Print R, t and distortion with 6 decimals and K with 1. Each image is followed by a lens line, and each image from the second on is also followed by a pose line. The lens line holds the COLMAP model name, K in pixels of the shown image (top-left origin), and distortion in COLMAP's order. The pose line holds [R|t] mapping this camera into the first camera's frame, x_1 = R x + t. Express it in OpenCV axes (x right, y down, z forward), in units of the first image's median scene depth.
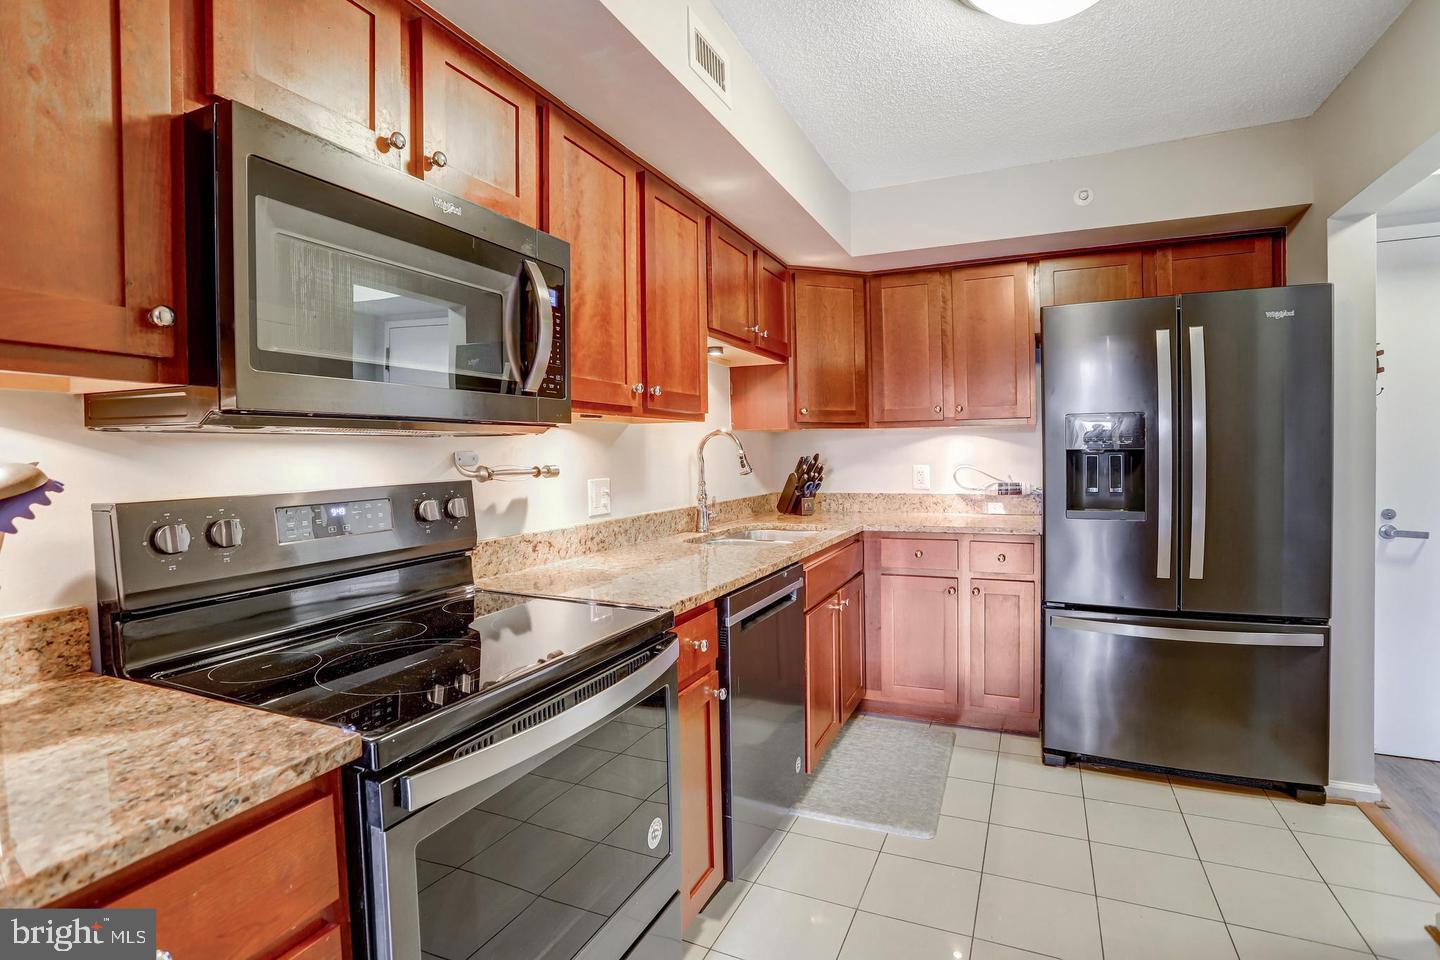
lens RADIAL K [[707.7, 0, 718.7], [0, 707.7, 456.6], [0, 0, 1]] dist [-0.008428, 0.000197]
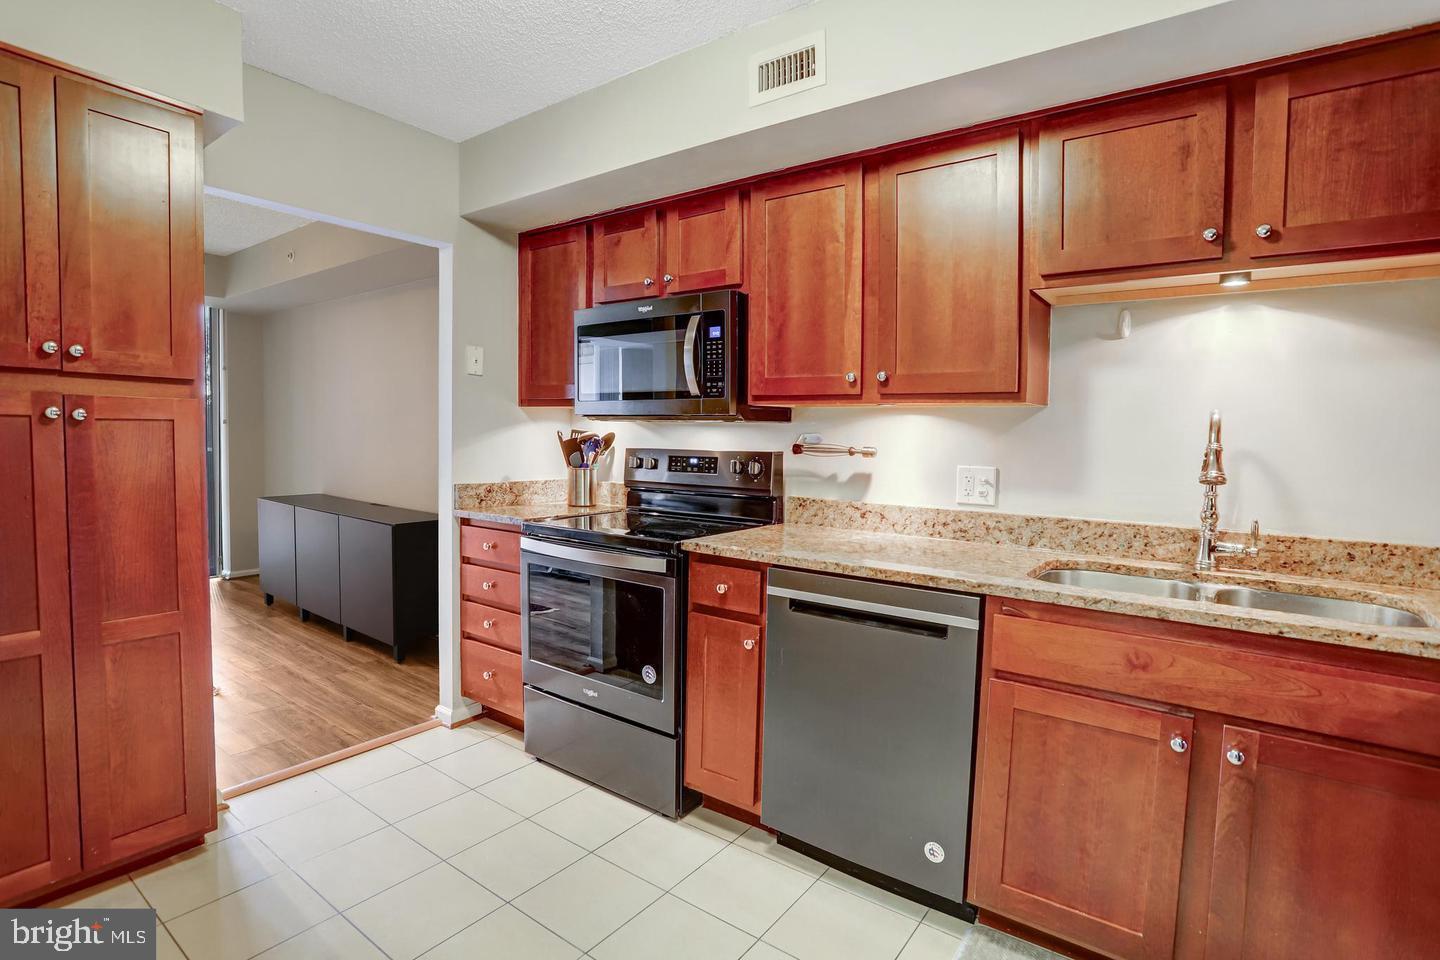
lens RADIAL K [[707.7, 0, 718.7], [0, 707.7, 456.6], [0, 0, 1]] dist [-0.008428, 0.000197]
pose [[-0.215666, 0.039724, -0.975659, 0.978933], [-0.021639, 0.998732, 0.045447, -0.019686], [0.976227, 0.030913, -0.214533, 1.034014]]
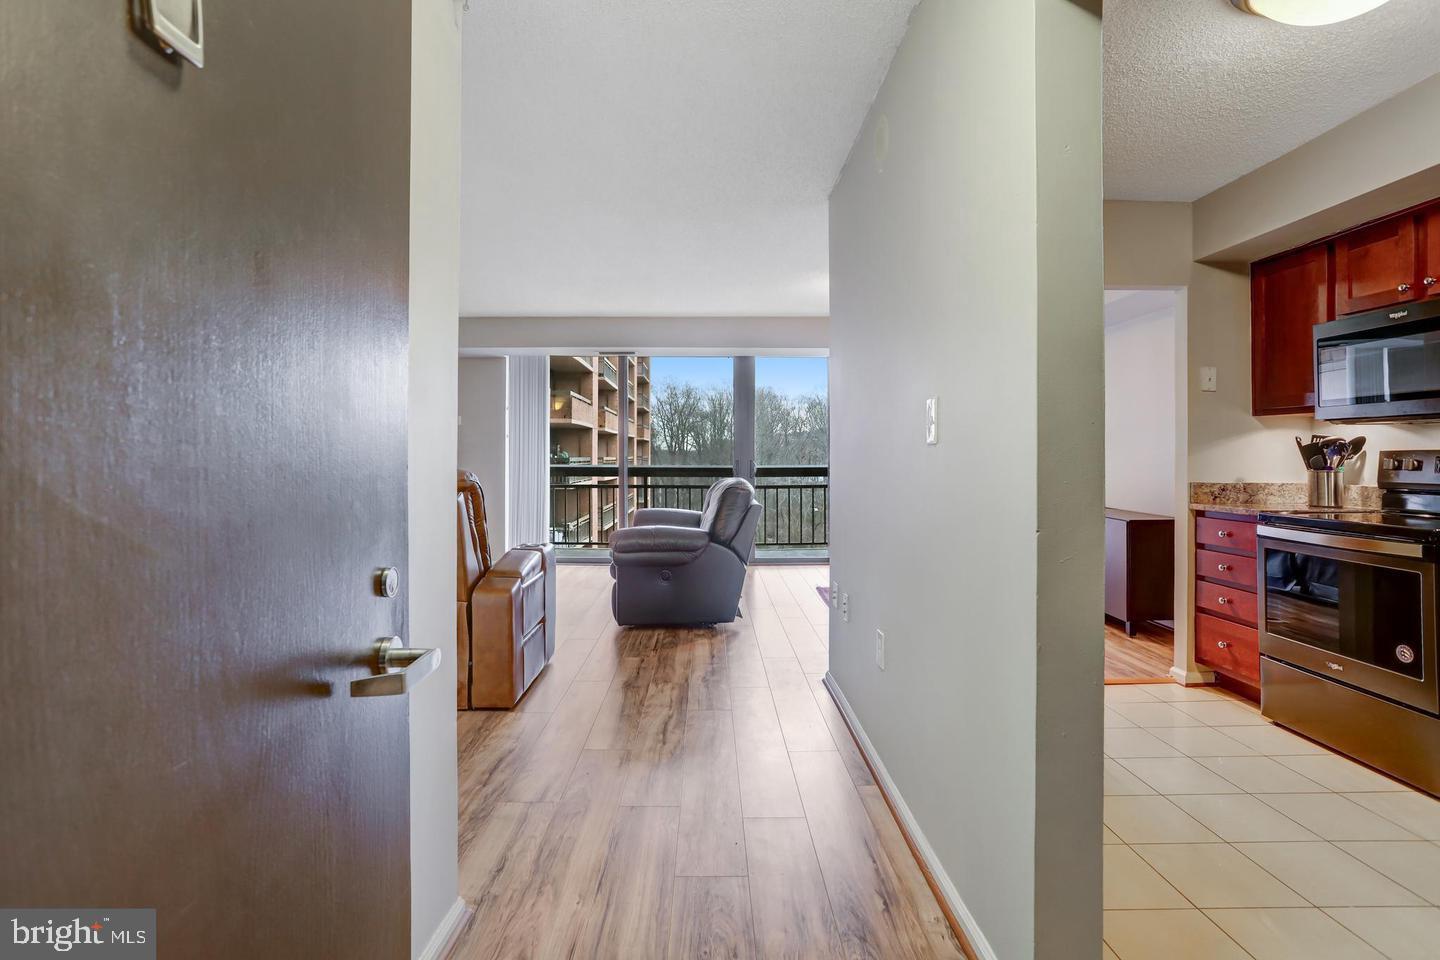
lens RADIAL K [[707.7, 0, 718.7], [0, 707.7, 456.6], [0, 0, 1]] dist [-0.008428, 0.000197]
pose [[-0.902394, 0.007933, -0.430839, 1.517052], [0.002778, 0.999917, 0.012594, 0.026607], [0.430903, 0.010168, -0.902341, 1.282255]]
